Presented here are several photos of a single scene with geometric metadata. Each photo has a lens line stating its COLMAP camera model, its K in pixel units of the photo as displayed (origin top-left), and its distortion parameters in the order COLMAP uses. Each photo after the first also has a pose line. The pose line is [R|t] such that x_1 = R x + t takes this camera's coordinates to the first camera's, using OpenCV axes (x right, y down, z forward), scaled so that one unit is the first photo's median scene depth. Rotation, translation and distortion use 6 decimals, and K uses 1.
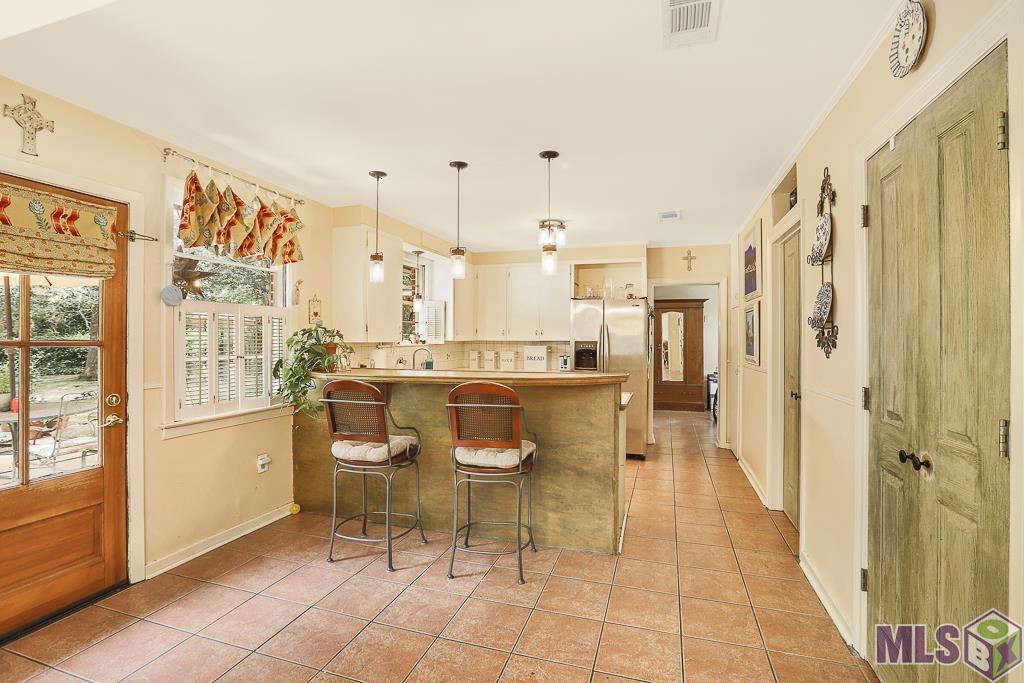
lens RADIAL K [[473.2, 0, 515.1], [0, 473.2, 332.0], [0, 0, 1]] dist [-0.053714, 0.016269]
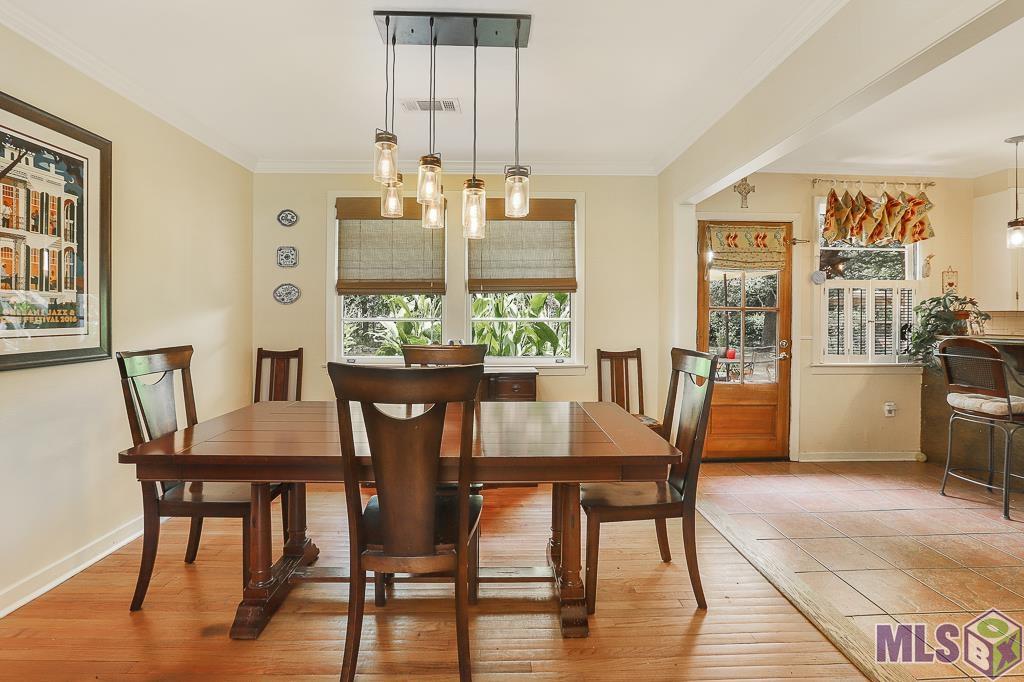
lens RADIAL K [[473.2, 0, 515.1], [0, 473.2, 331.5], [0, 0, 1]] dist [-0.053714, 0.016269]
pose [[0.327212, 0.025053, -0.944619, 0.293861], [0.010366, 0.999493, 0.030099, 0.034198], [0.944894, -0.019641, 0.326787, -0.349276]]
